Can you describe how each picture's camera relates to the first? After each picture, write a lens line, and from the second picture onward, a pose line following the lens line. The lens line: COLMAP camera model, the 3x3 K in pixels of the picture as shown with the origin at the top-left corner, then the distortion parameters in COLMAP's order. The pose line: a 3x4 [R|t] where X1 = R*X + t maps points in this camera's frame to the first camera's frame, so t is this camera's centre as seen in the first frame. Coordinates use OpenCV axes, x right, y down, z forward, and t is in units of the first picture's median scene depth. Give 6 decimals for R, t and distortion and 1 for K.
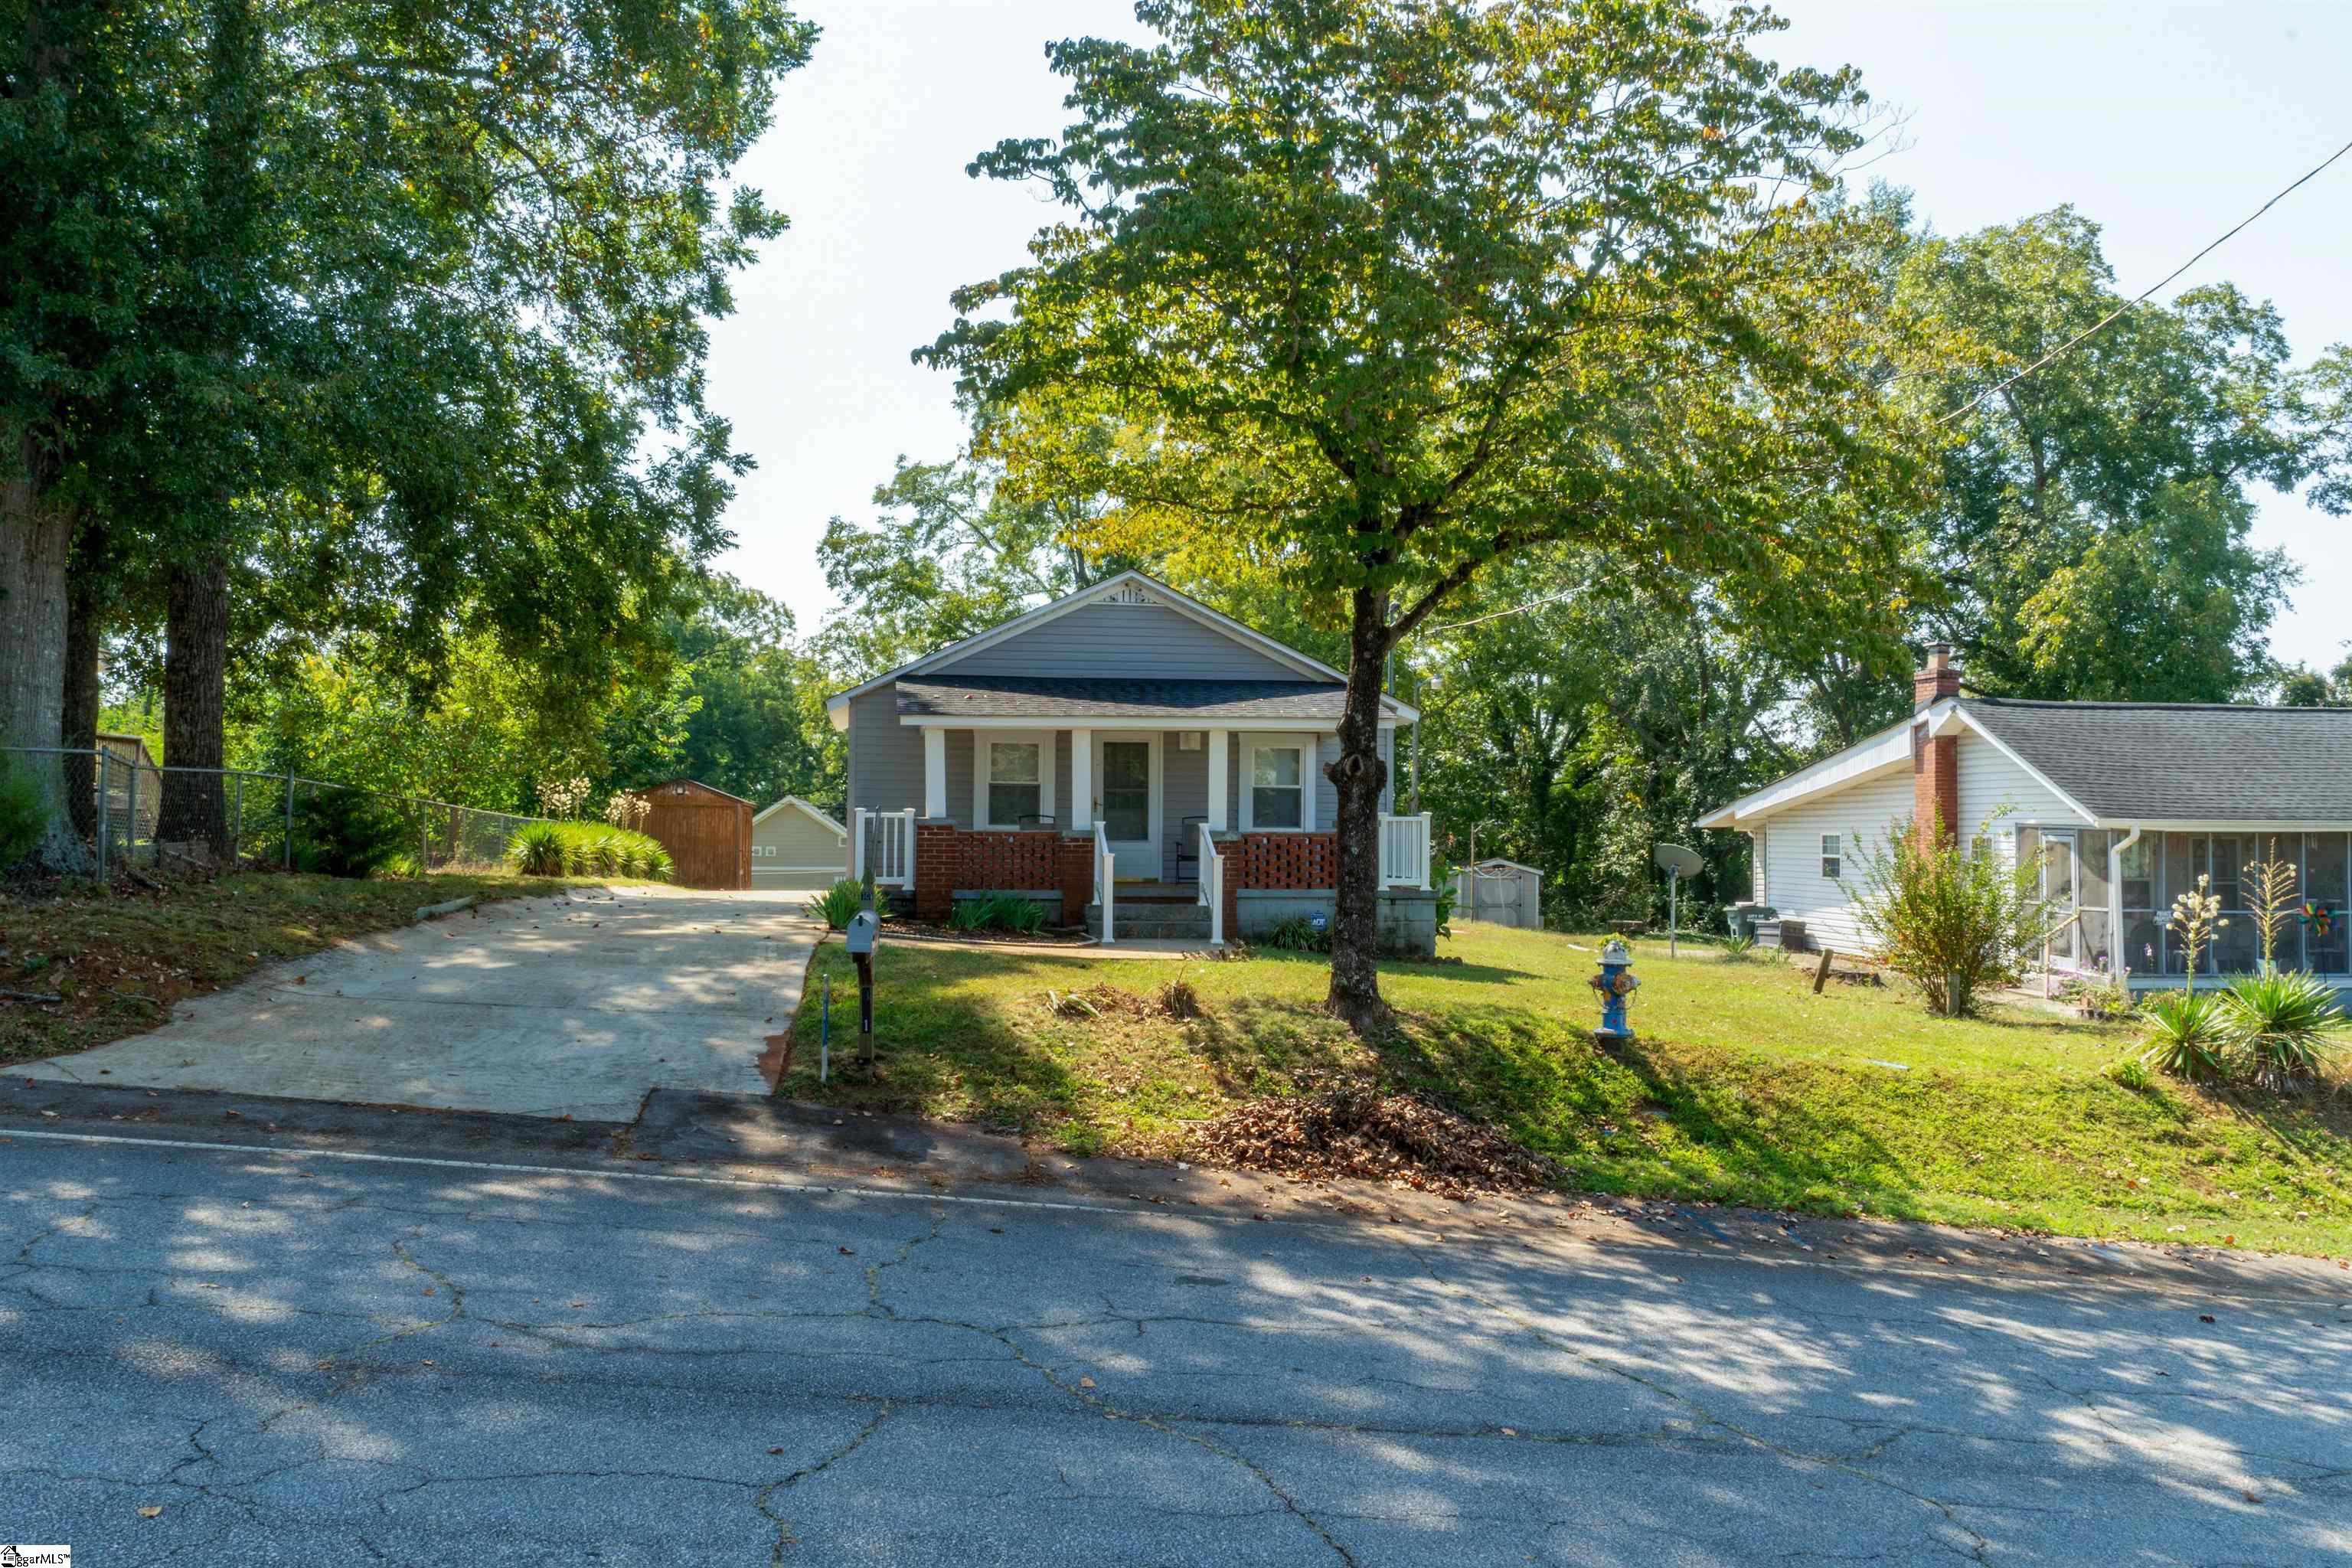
lens RADIAL K [[1831.5, 0, 1173.5], [0, 1831.5, 902.2], [0, 0, 1]] dist [0.002796, 0.002009]
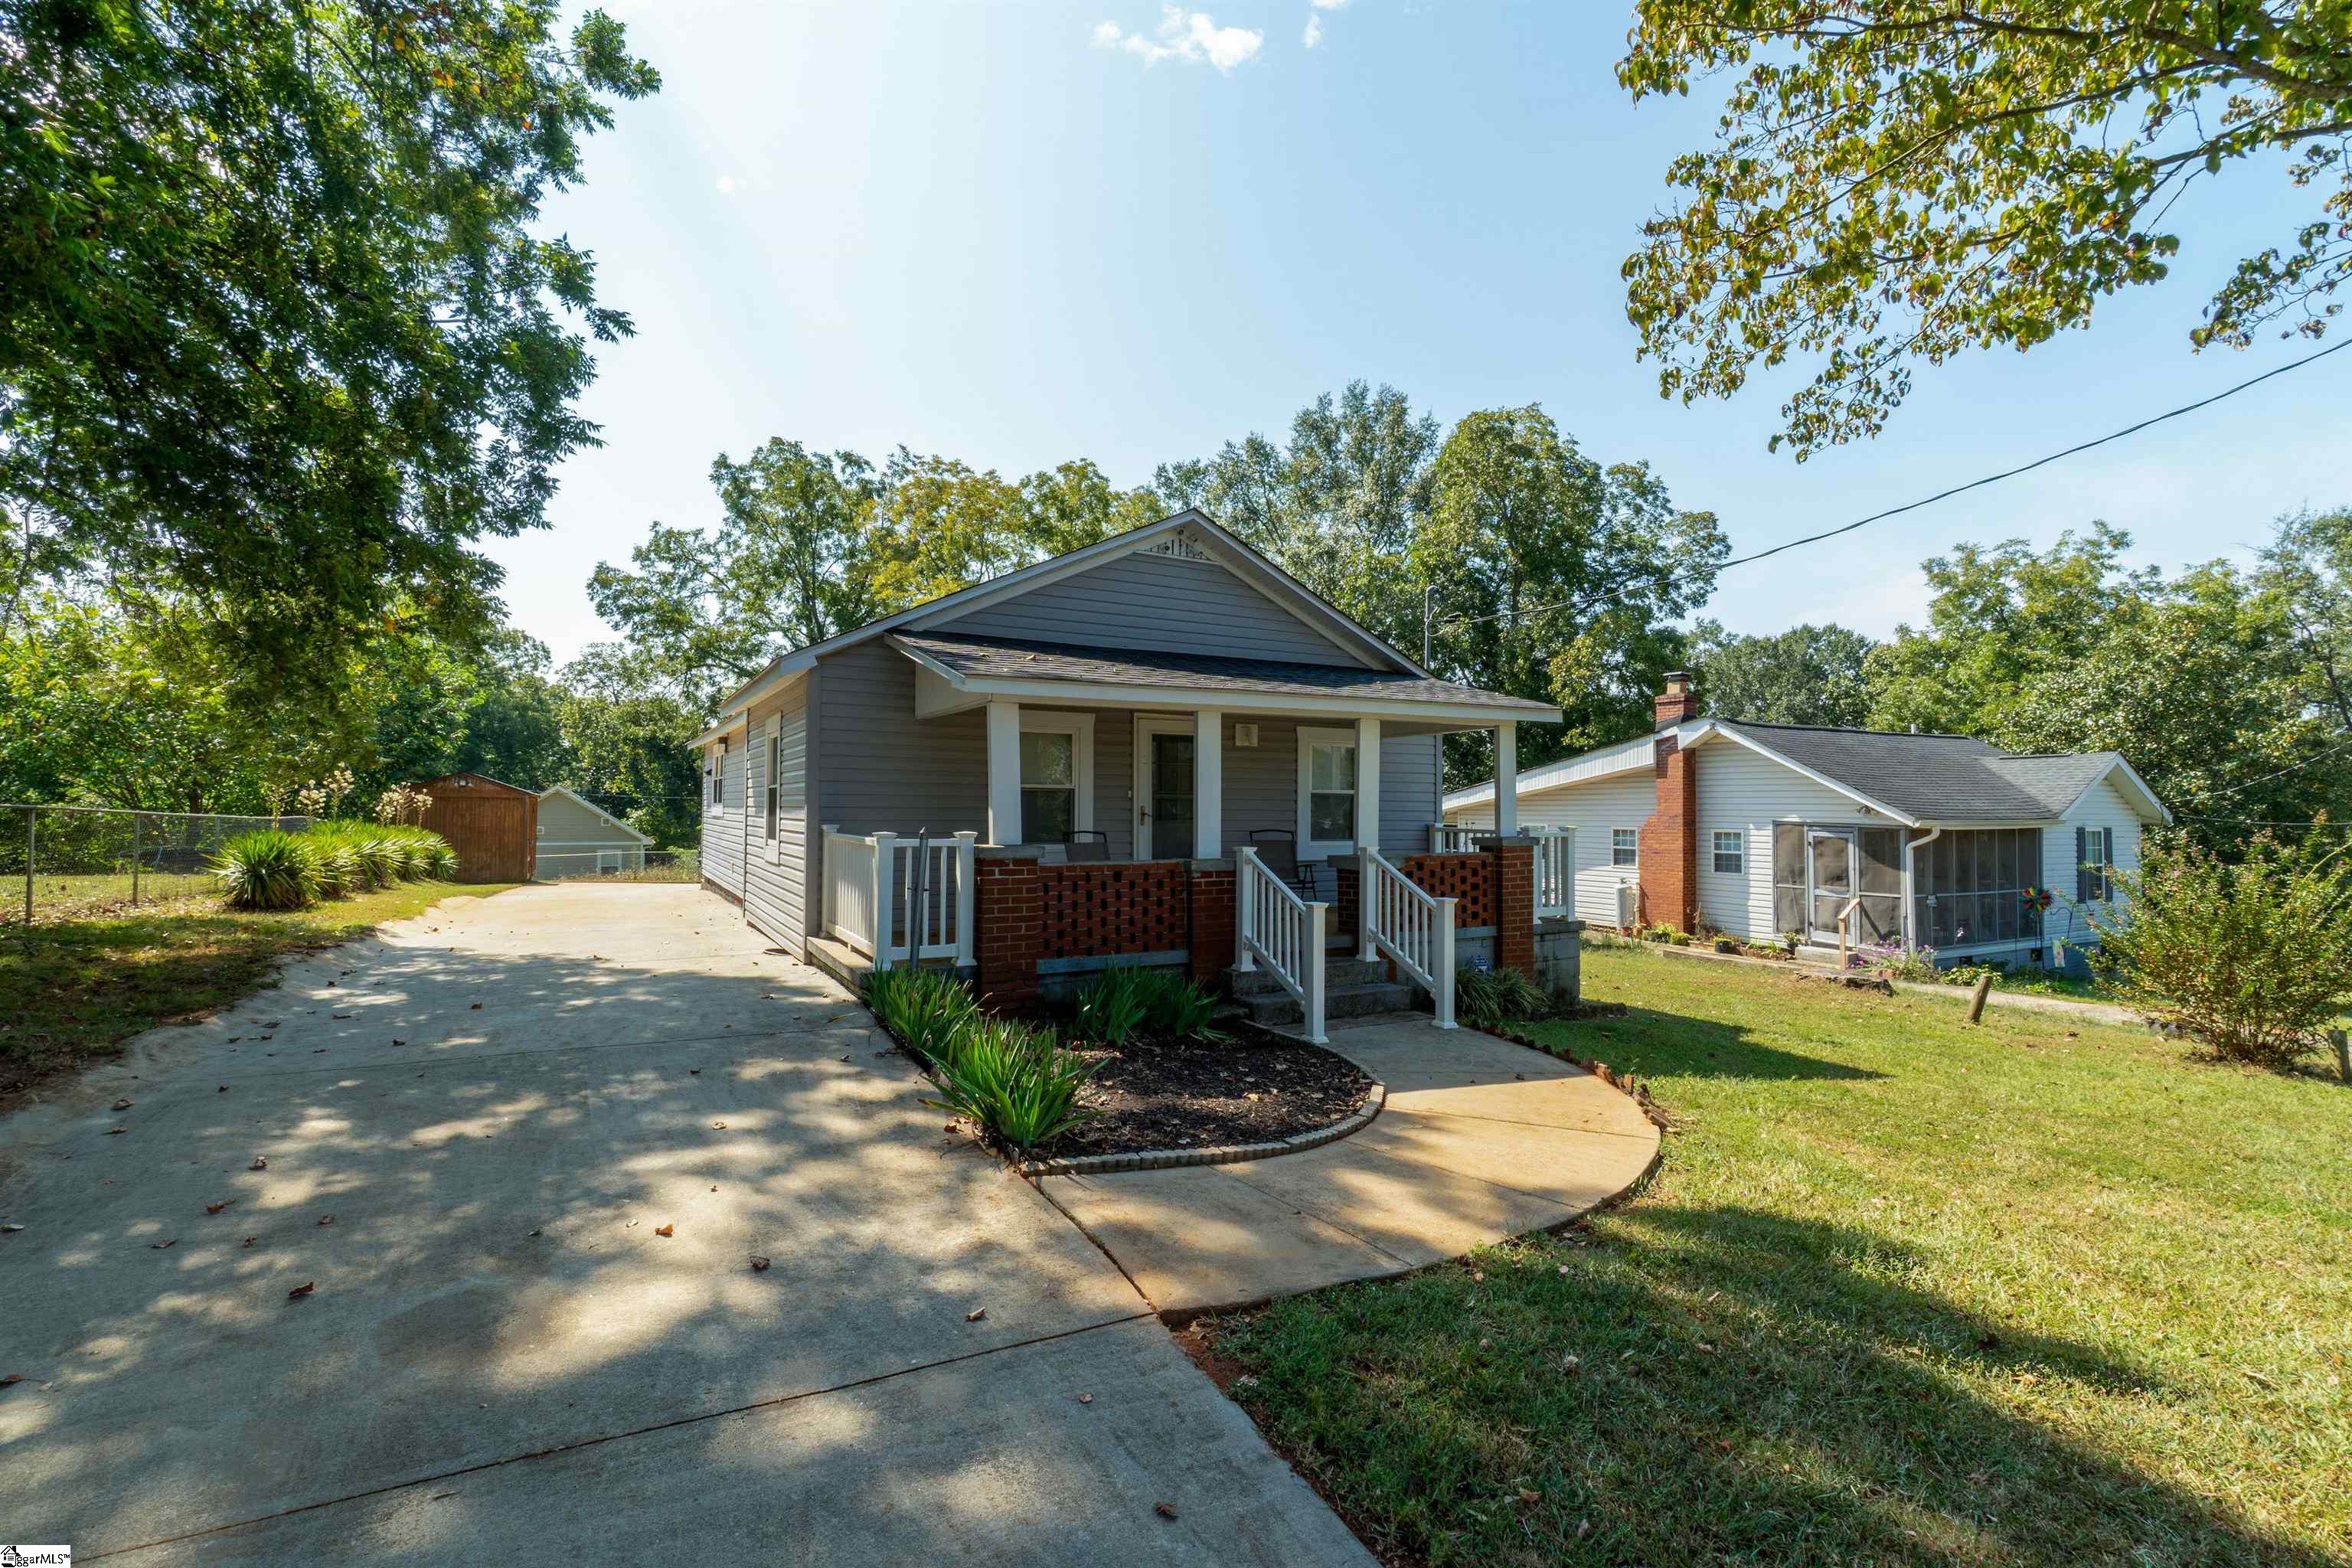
lens RADIAL K [[1051.2, 0, 1191.1], [0, 1051.2, 813.1], [0, 0, 1]] dist [-0.002657, -0.000886]
pose [[0.936898, -0.004545, 0.349574, -0.133153], [0.014947, 0.999522, -0.027066, -0.031585], [-0.349284, 0.030583, 0.936518, 0.437726]]
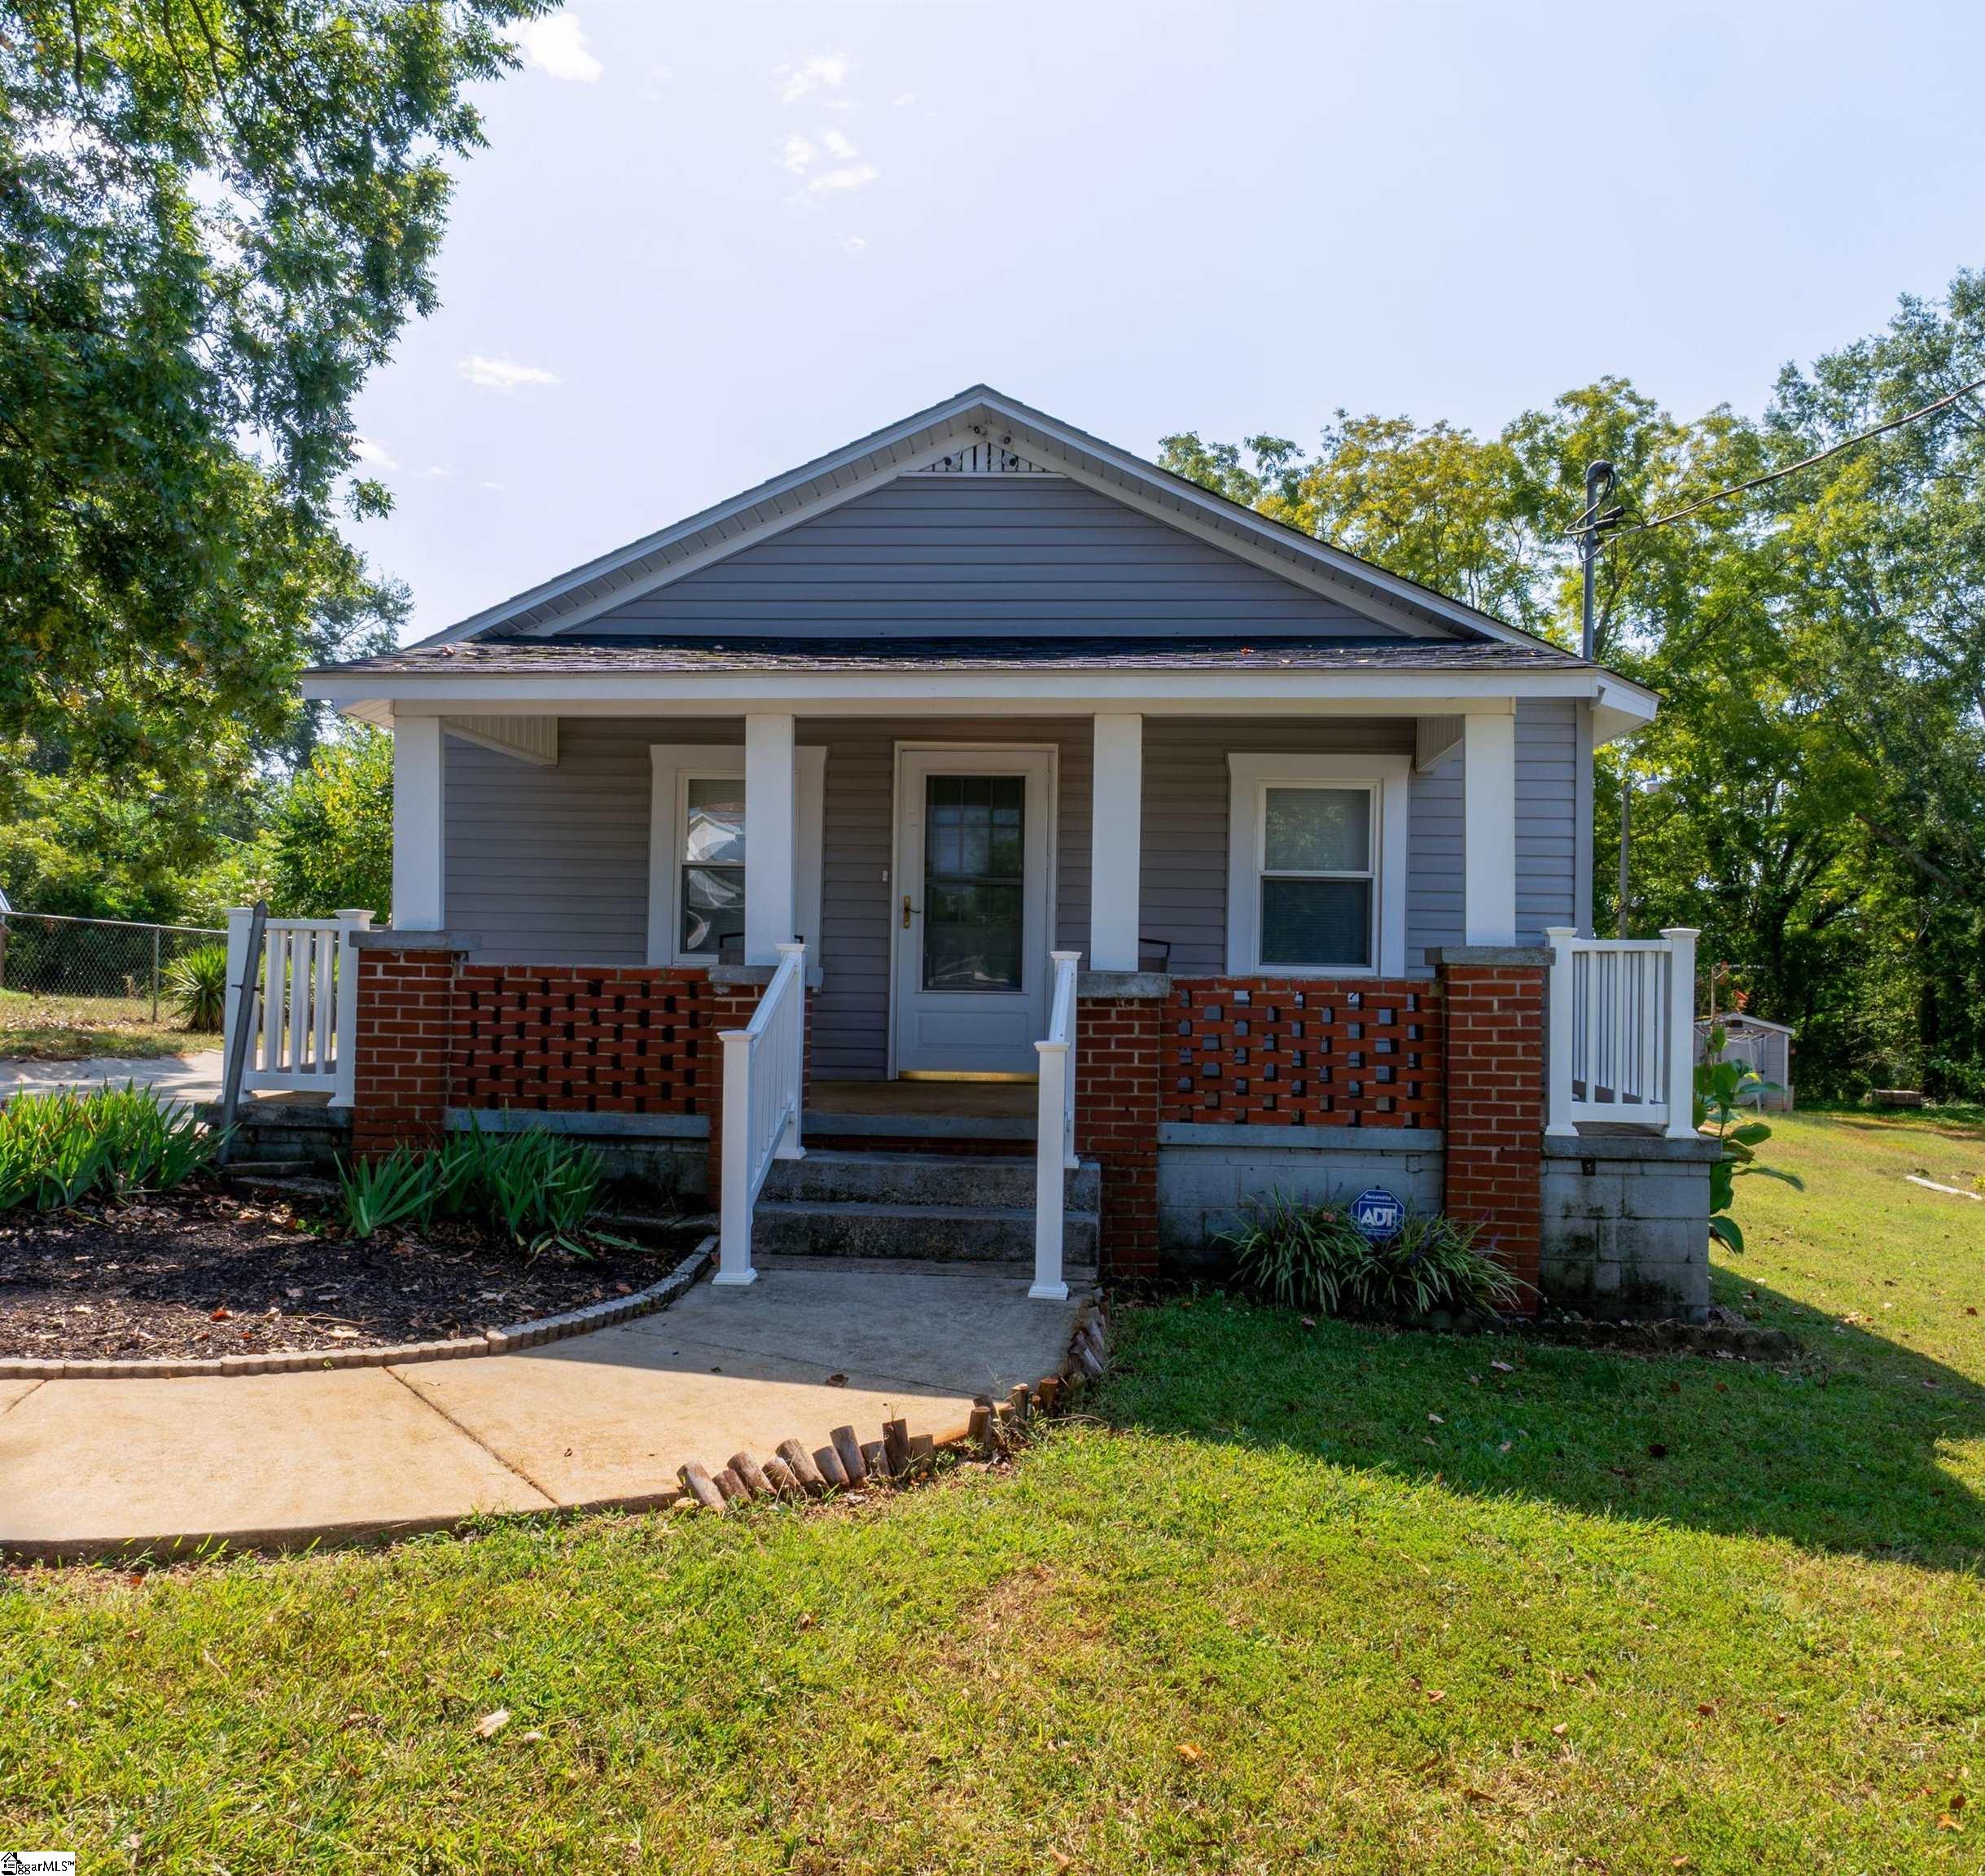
lens RADIAL K [[1625.0, 0, 992.5], [0, 1625.0, 938.0], [0, 0, 1]] dist [-0.026435, -0.008903]
pose [[0.972175, 0.005809, -0.234182, 0.055576], [-0.019721, 0.998173, -0.057108, -0.018000], [0.233423, 0.060138, 0.970514, 0.458793]]
